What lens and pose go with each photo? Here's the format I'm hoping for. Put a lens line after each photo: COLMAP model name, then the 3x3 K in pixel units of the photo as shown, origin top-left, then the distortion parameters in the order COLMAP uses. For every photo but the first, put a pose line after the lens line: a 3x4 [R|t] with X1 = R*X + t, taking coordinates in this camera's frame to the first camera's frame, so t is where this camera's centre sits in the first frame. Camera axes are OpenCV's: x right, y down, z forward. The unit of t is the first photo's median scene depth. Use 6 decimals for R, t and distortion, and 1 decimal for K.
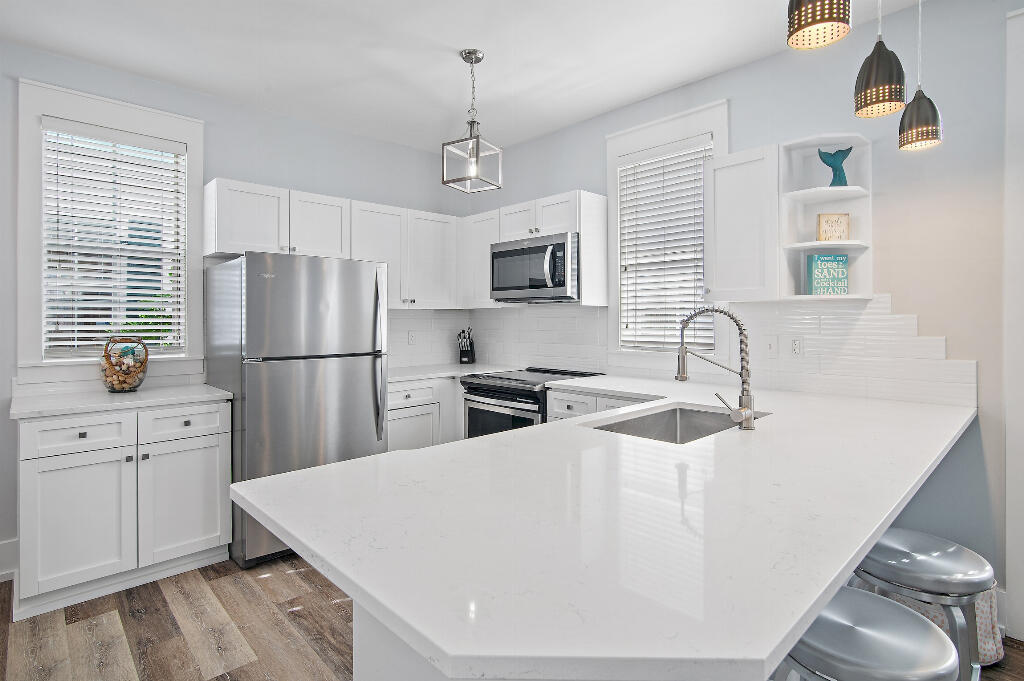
lens RADIAL K [[506.9, 0, 510.4], [0, 506.9, 320.4], [0, 0, 1]] dist [-0.001087, -0.001254]
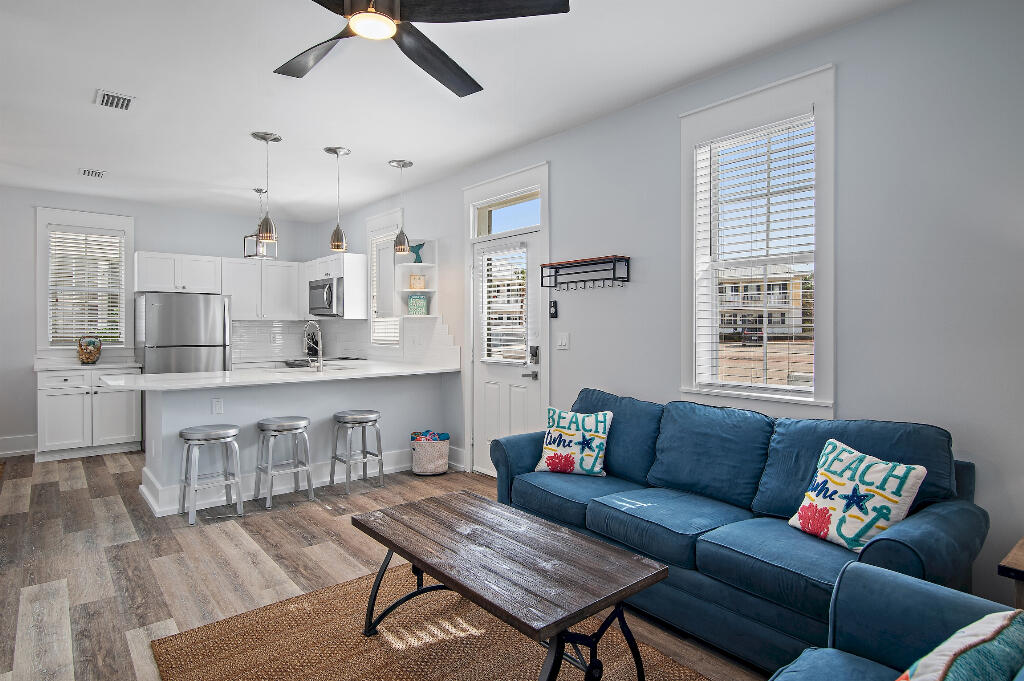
lens RADIAL K [[555.1, 0, 518.0], [0, 555.1, 331.1], [0, 0, 1]] dist [0.000294, 0.000177]
pose [[0.998486, 0.001686, -0.054975, 1.007934], [-0.001475, 0.999991, 0.003886, 0.004842], [0.054981, -0.003799, 0.998480, -1.047528]]
